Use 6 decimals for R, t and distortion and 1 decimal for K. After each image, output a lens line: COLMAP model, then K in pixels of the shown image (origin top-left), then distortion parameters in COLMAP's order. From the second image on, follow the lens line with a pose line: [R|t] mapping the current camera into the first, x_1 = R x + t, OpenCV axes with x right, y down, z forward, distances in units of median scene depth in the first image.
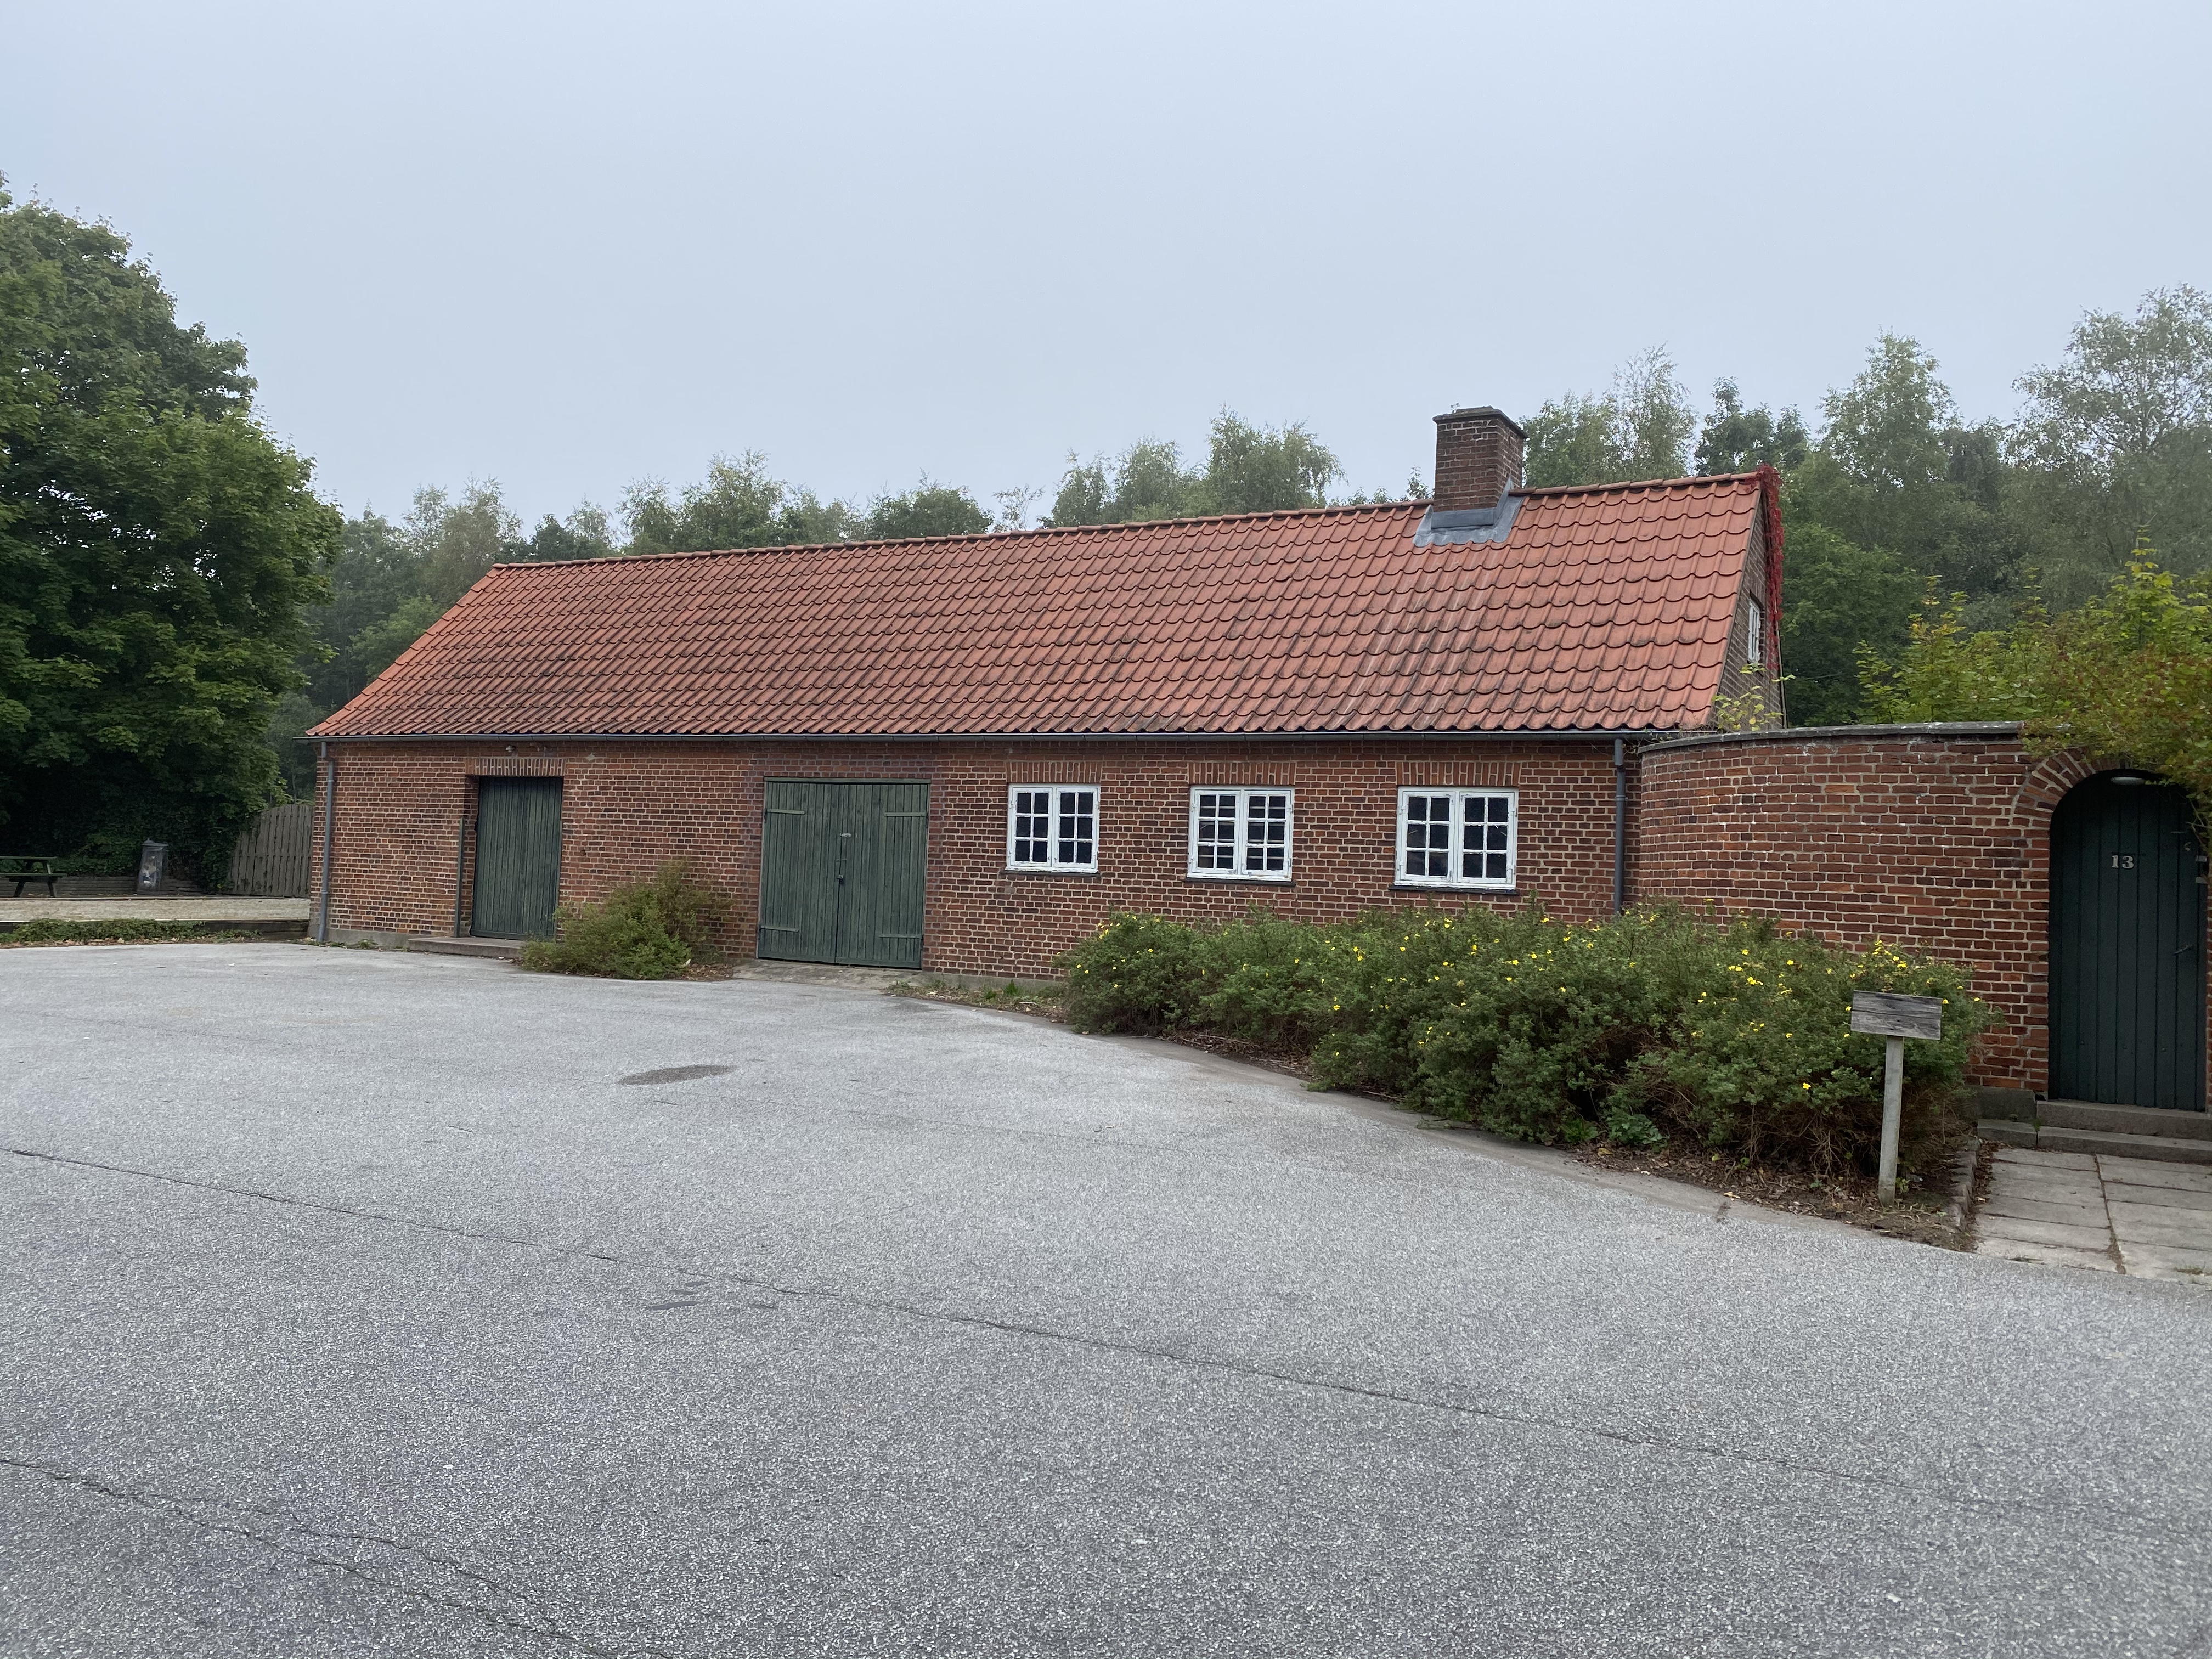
lens RADIAL K [[1680.7, 0, 1101.7], [0, 1680.7, 800.1], [0, 0, 1]] dist [0.062770, -0.079356]
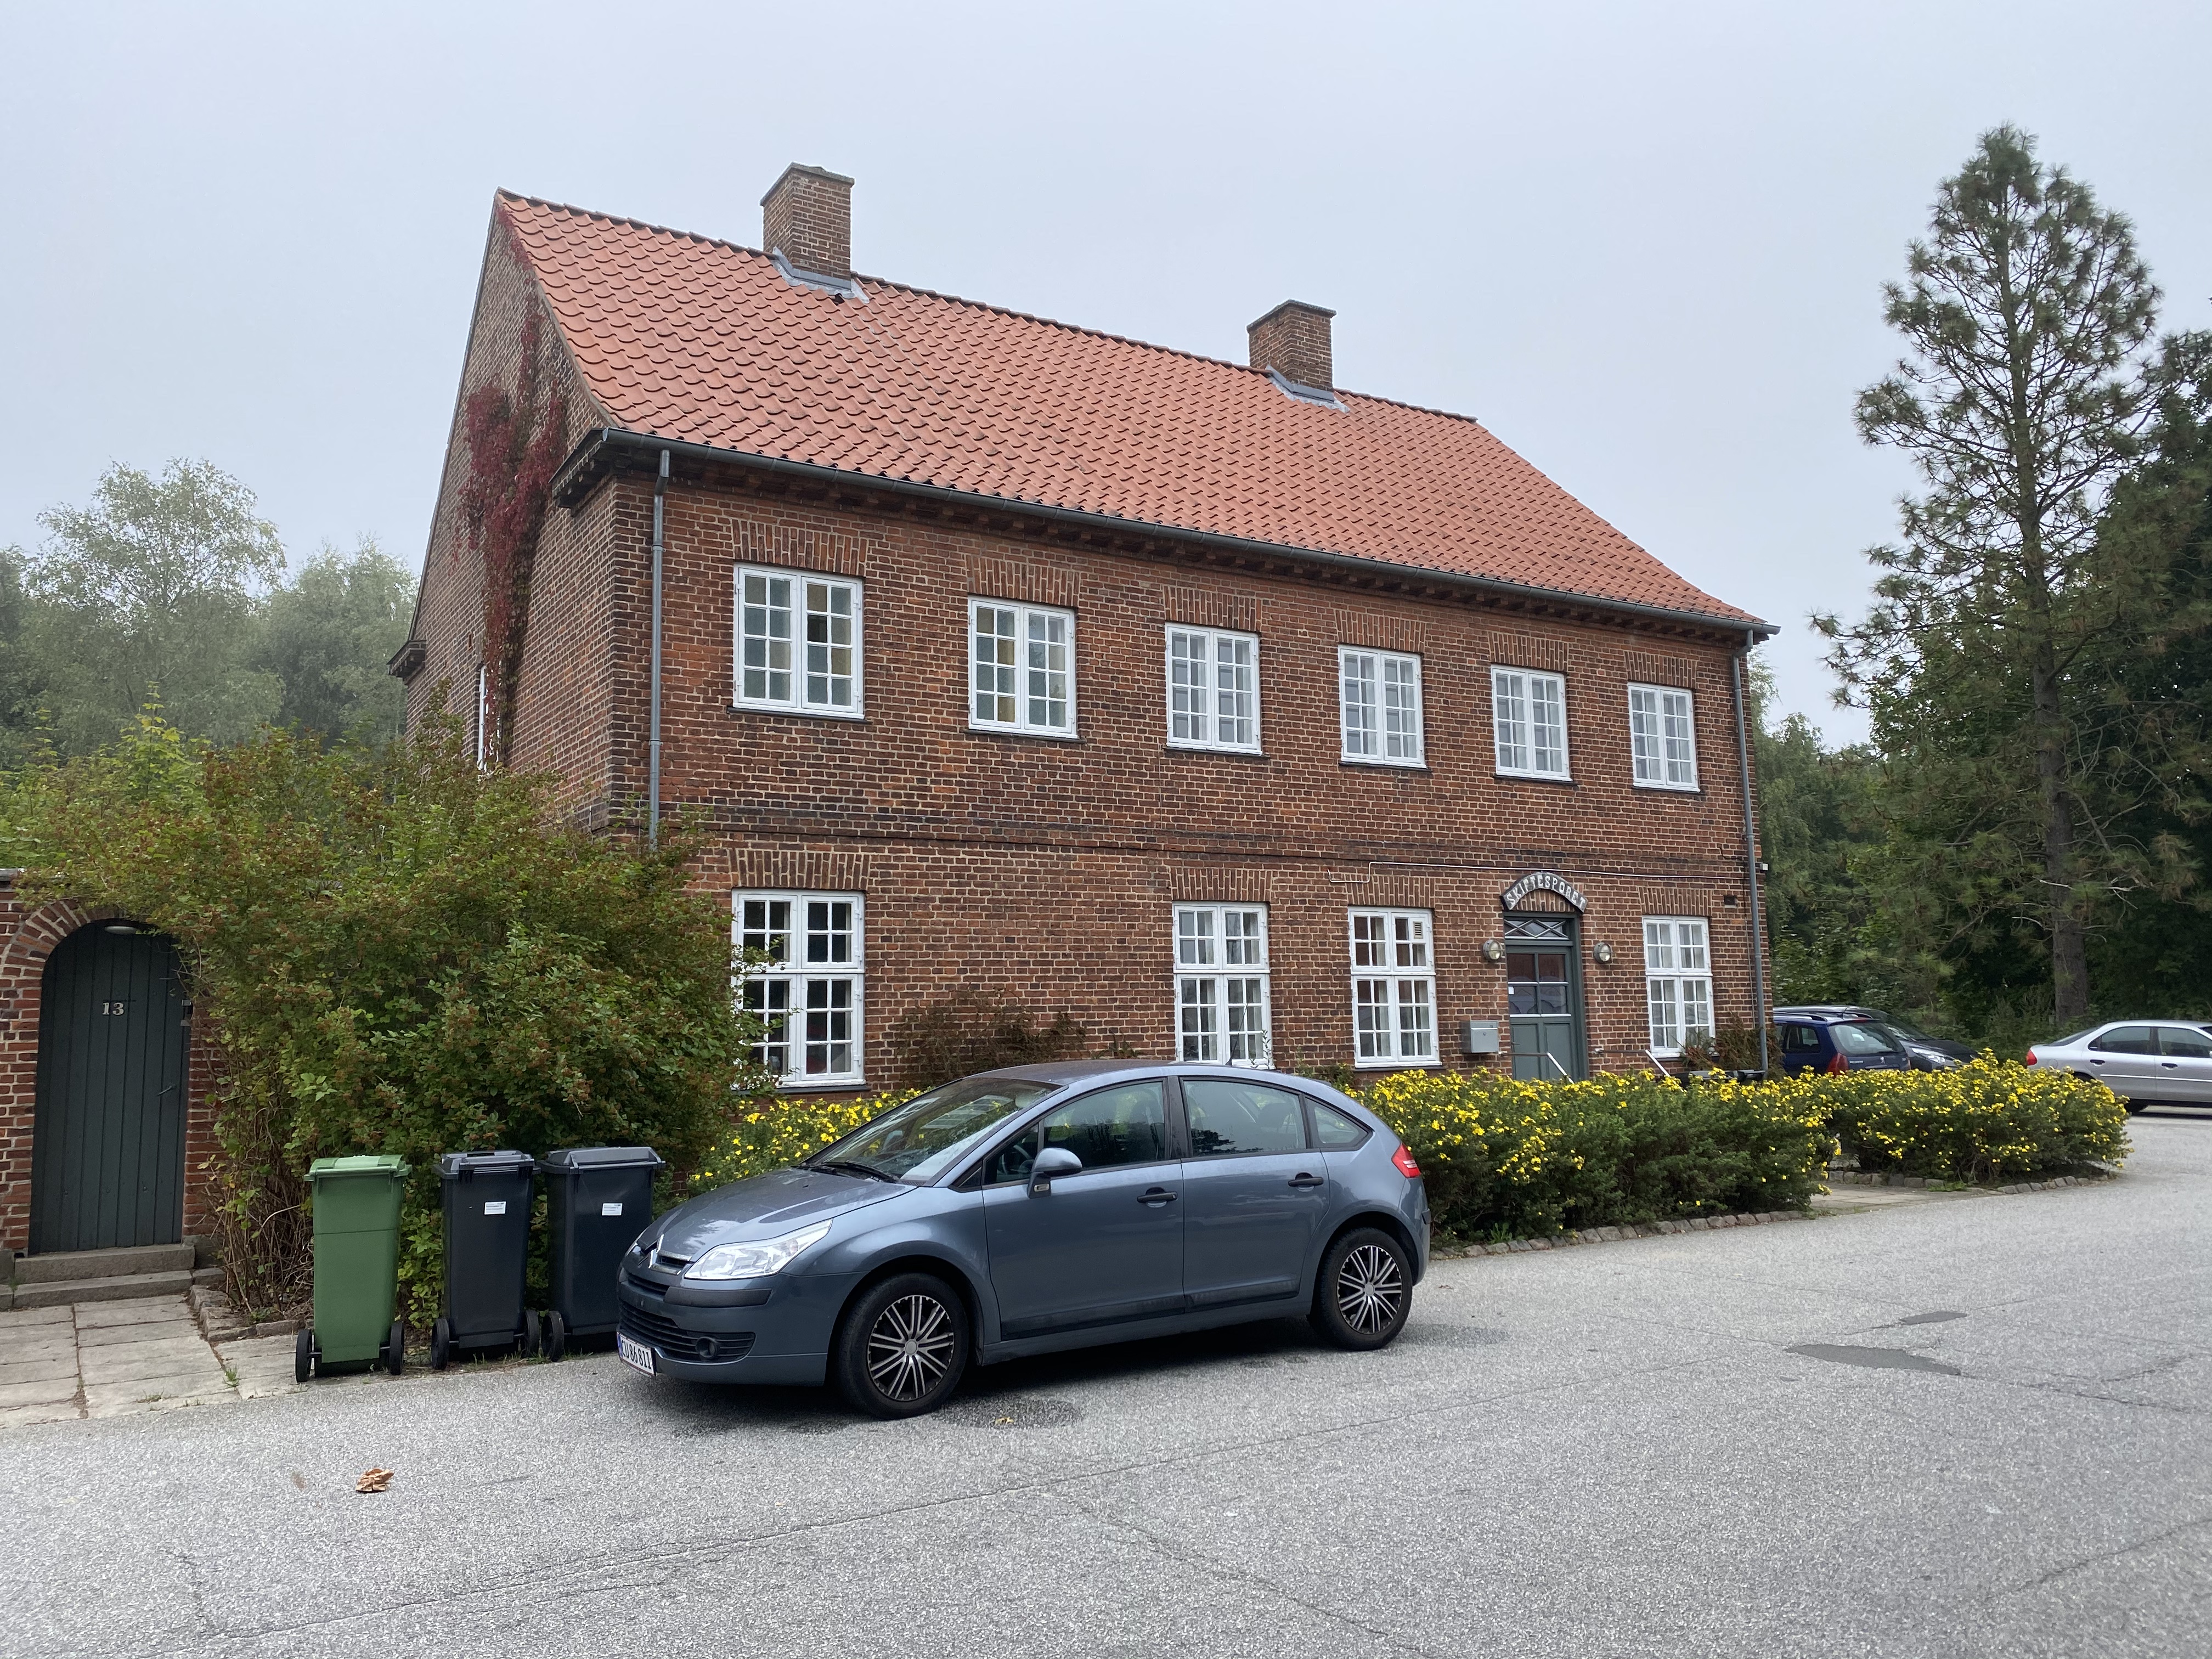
lens RADIAL K [[1680.7, 0, 1101.7], [0, 1680.7, 800.1], [0, 0, 1]] dist [0.062770, -0.079356]
pose [[0.493115, 0.066880, 0.867390, -0.004050], [0.004542, 0.996829, -0.079442, -0.003133], [-0.869953, 0.043113, 0.491247, -0.019680]]
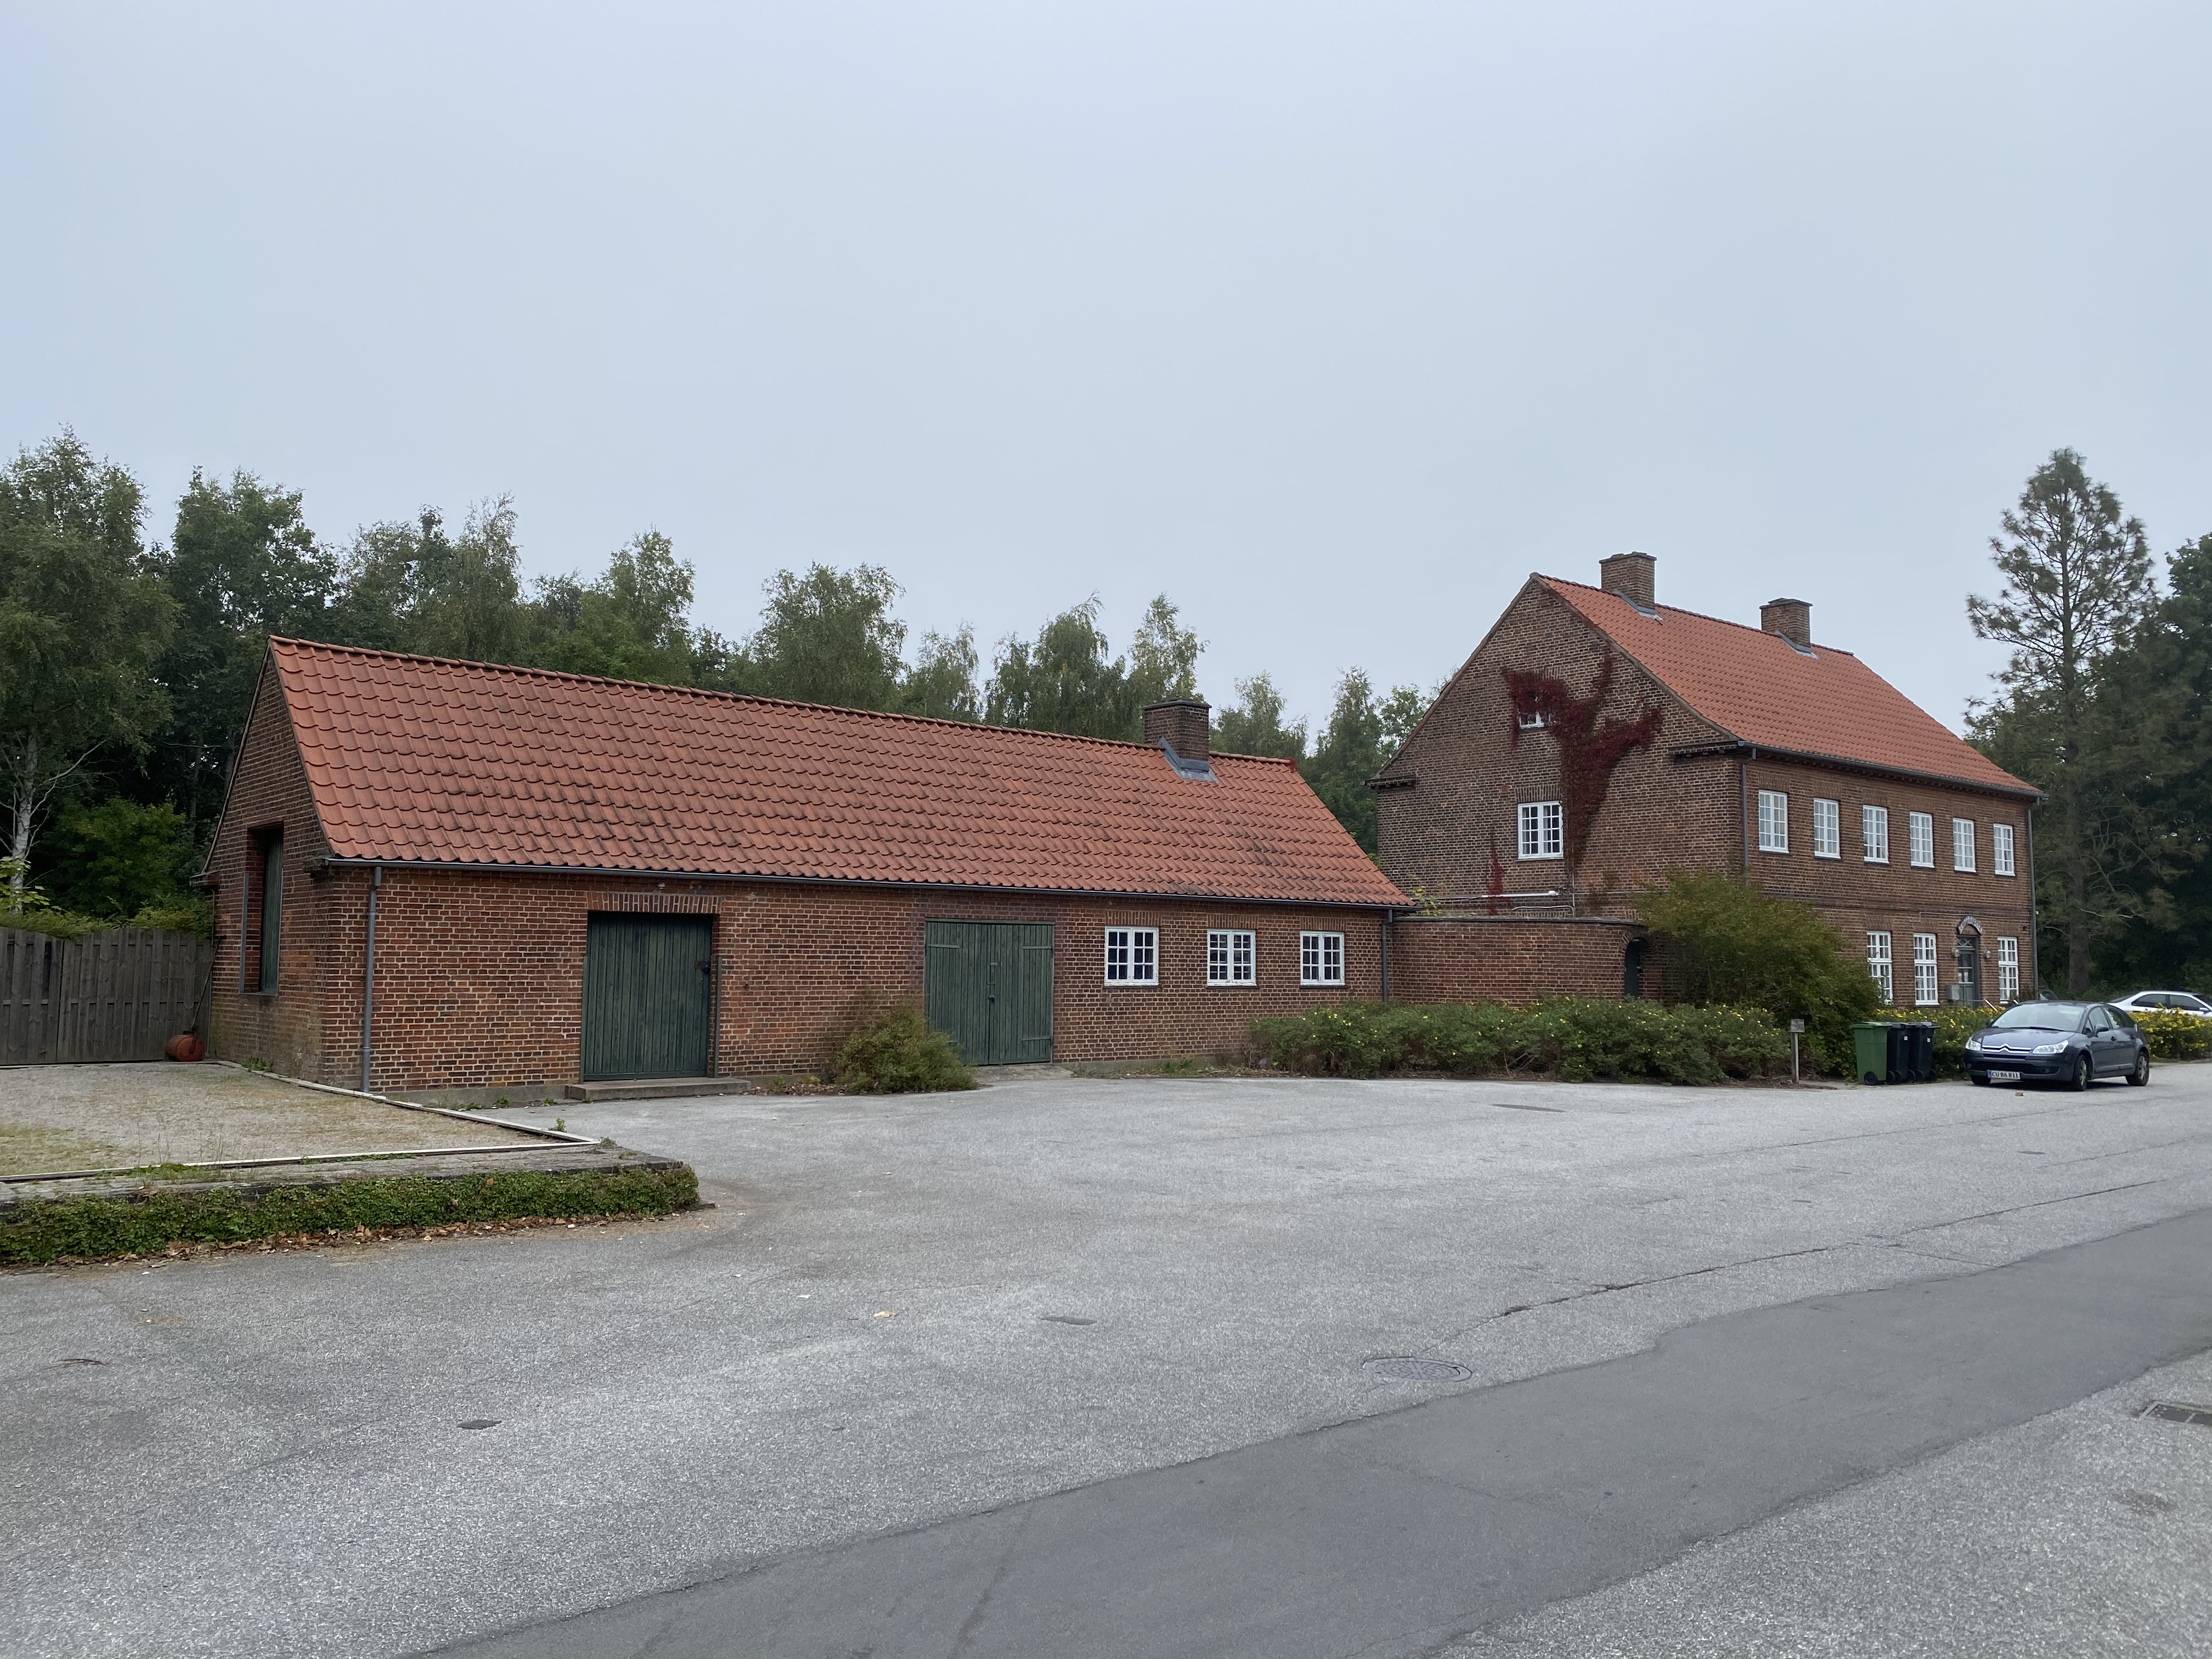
lens RADIAL K [[1663.5, 0, 1151.9], [0, 1663.5, 795.5], [0, 0, 1]] dist [0.096938, -0.148334]
pose [[0.359505, 0.059697, 0.931232, -1.391825], [-0.031821, 0.998155, -0.051702, -0.049194], [-0.932601, -0.011045, 0.360741, 0.452793]]
